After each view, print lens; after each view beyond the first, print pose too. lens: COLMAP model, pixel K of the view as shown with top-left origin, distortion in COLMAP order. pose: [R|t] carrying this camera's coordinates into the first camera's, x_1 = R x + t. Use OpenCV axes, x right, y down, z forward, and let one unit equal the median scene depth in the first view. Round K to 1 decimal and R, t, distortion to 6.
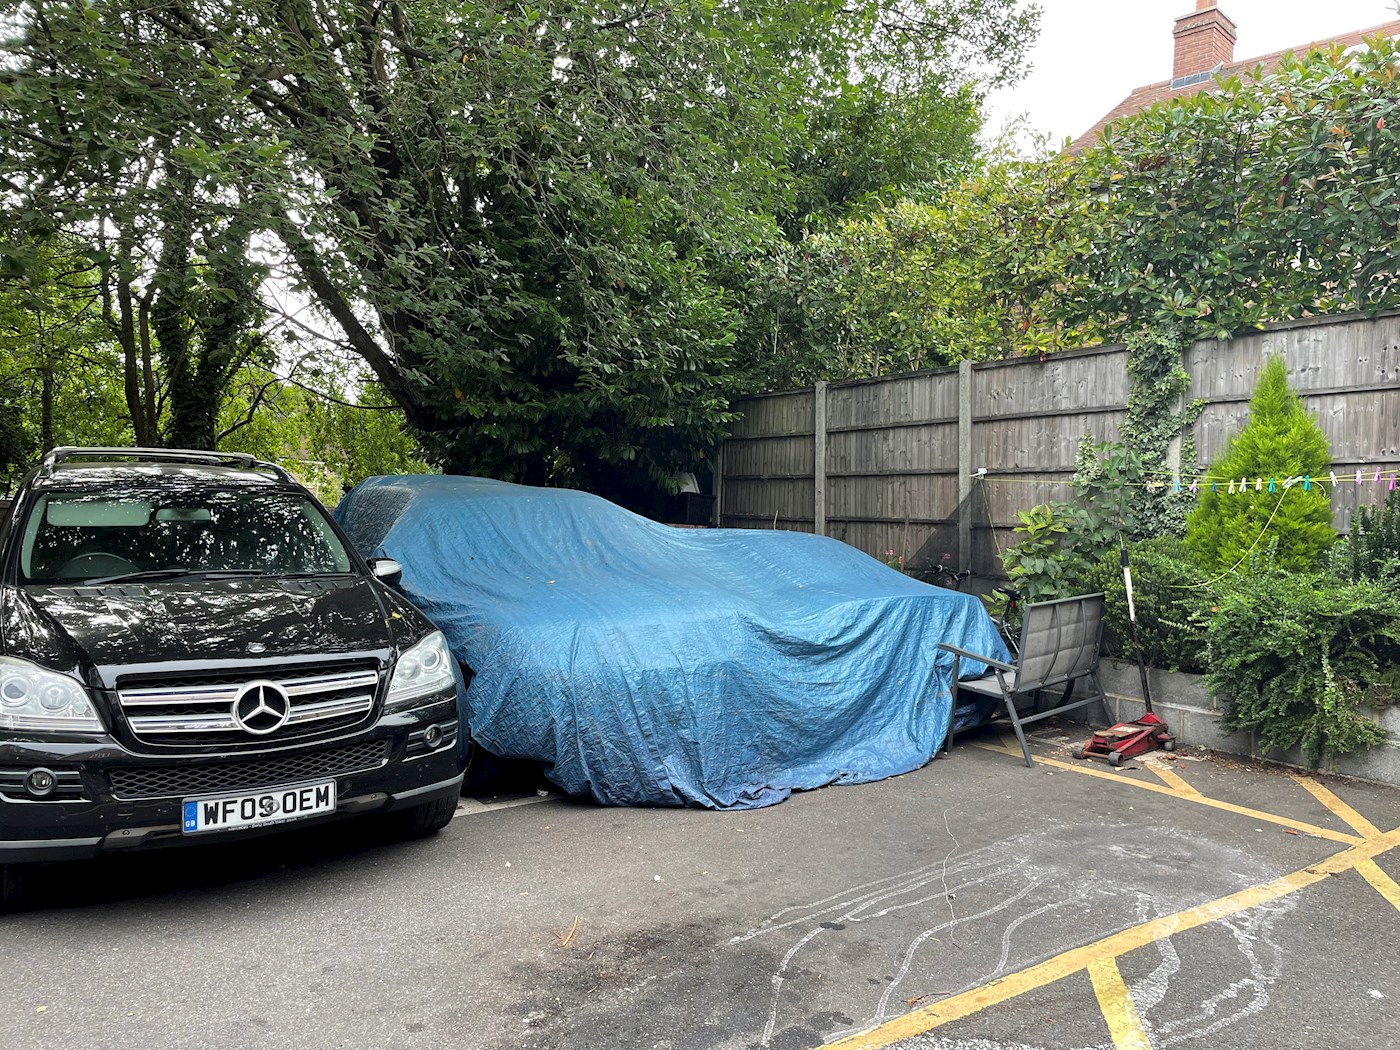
lens RADIAL K [[1057.8, 0, 700.3], [0, 1057.8, 533.1], [0, 0, 1]] dist [0.080064, -0.099965]
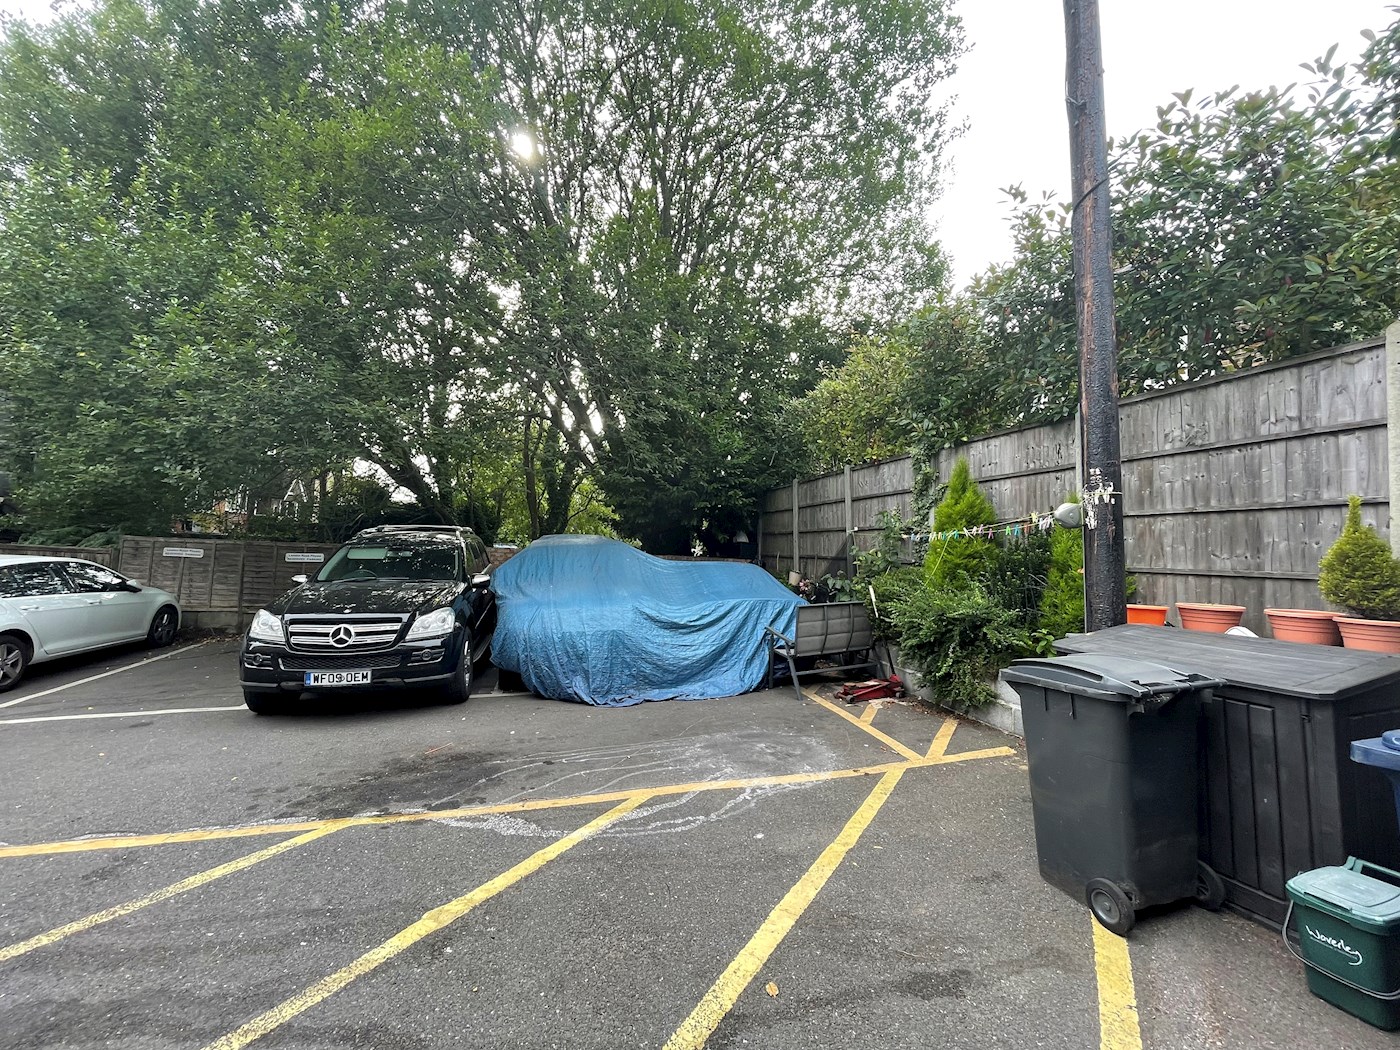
lens RADIAL K [[587.0, 0, 697.2], [0, 587.0, 514.2], [0, 0, 1]] dist [-0.004802, -0.000319]
pose [[0.934523, -0.024553, -0.355054, 0.688068], [-0.005771, 0.996441, -0.084096, -0.000633], [0.355856, 0.080639, 0.931055, 0.044202]]
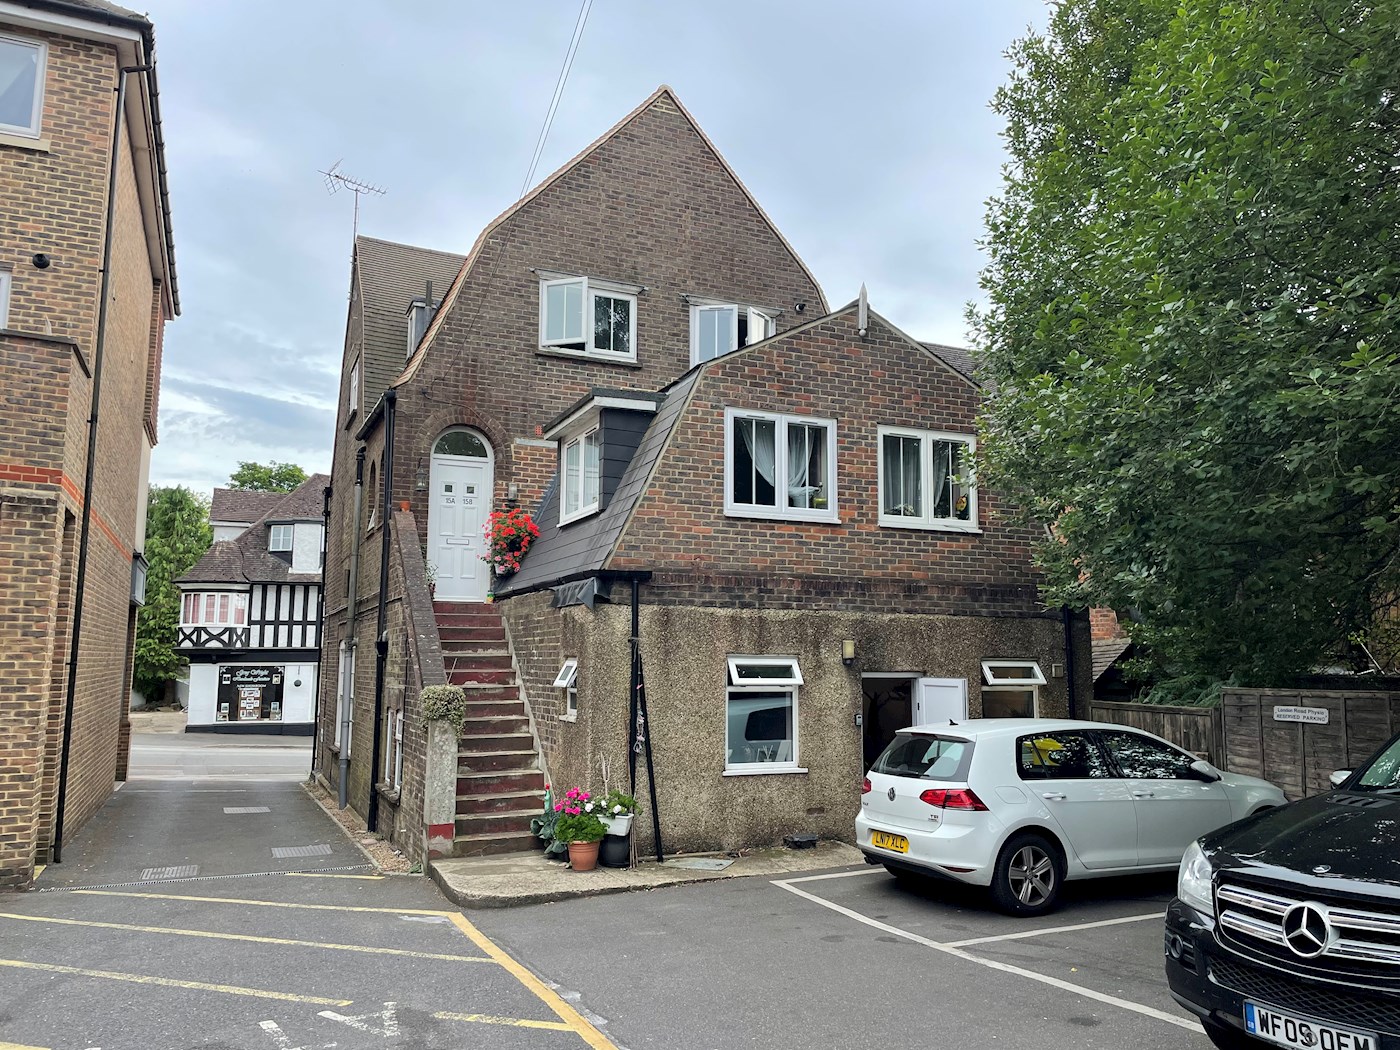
lens RADIAL K [[1057.8, 0, 700.3], [0, 1057.8, 533.1], [0, 0, 1]] dist [0.080064, -0.099965]
pose [[-0.180412, -0.160168, -0.970463, 0.609407], [-0.014226, 0.986974, -0.160249, -0.025776], [0.983488, -0.015105, -0.180341, 0.553400]]
